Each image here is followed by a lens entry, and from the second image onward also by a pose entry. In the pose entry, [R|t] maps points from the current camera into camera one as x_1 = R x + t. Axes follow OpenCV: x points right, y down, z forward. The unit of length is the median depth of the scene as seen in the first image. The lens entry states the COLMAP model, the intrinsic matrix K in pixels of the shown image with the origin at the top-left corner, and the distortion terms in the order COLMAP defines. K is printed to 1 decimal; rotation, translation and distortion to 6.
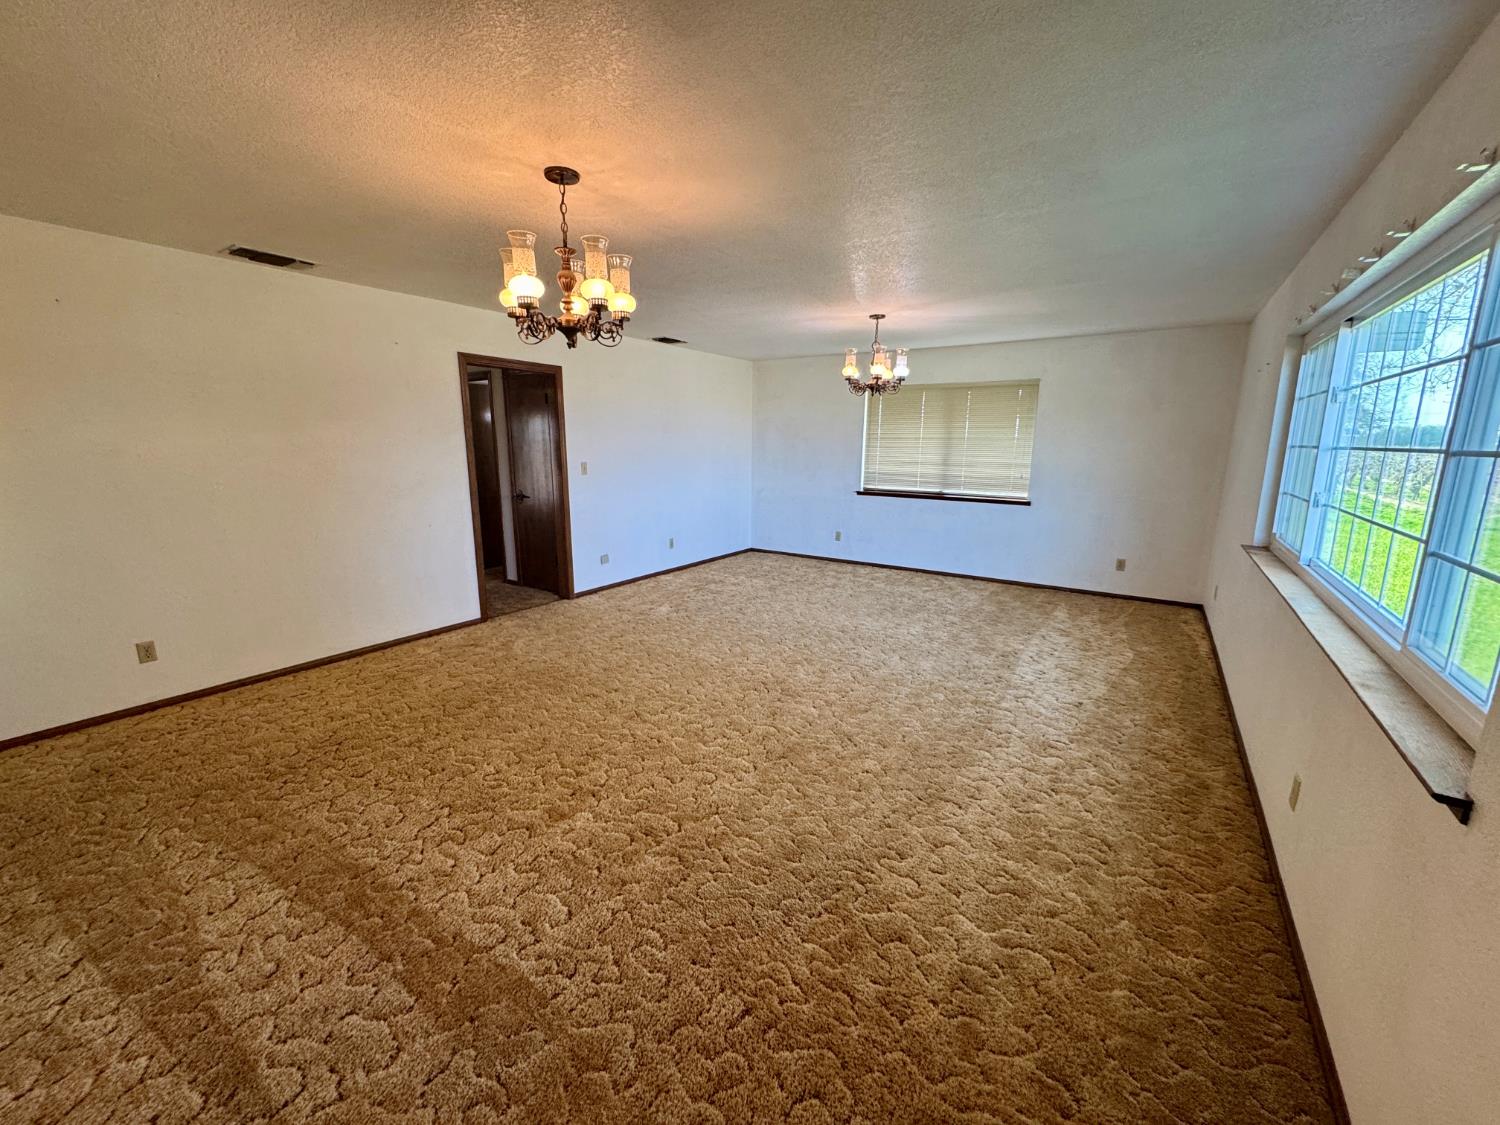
lens RADIAL K [[595.2, 0, 750.1], [0, 595.2, 560.8], [0, 0, 1]] dist [-0.001665, -0.000203]
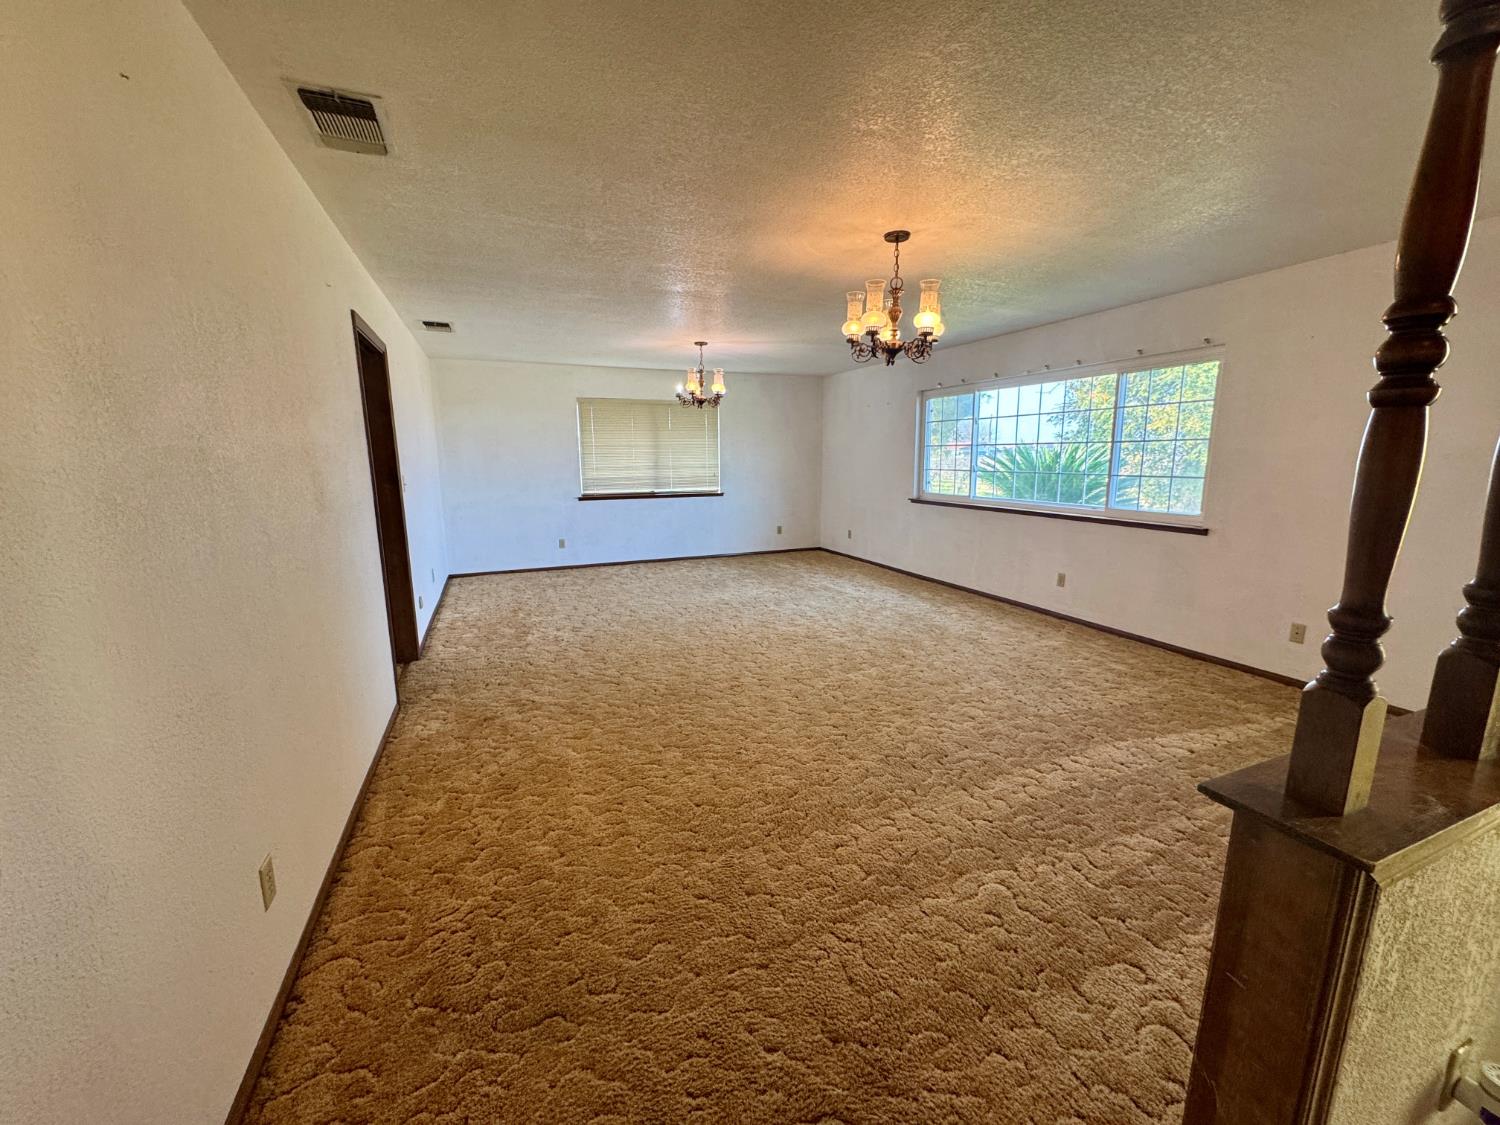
lens RADIAL K [[595.2, 0, 746.4], [0, 595.2, 561.6], [0, 0, 1]] dist [-0.001665, -0.000203]
pose [[0.553903, -0.158296, 0.817395, -0.688575], [0.178537, 0.981504, 0.069093, -0.034999], [-0.813214, 0.107664, 0.571919, 0.239418]]
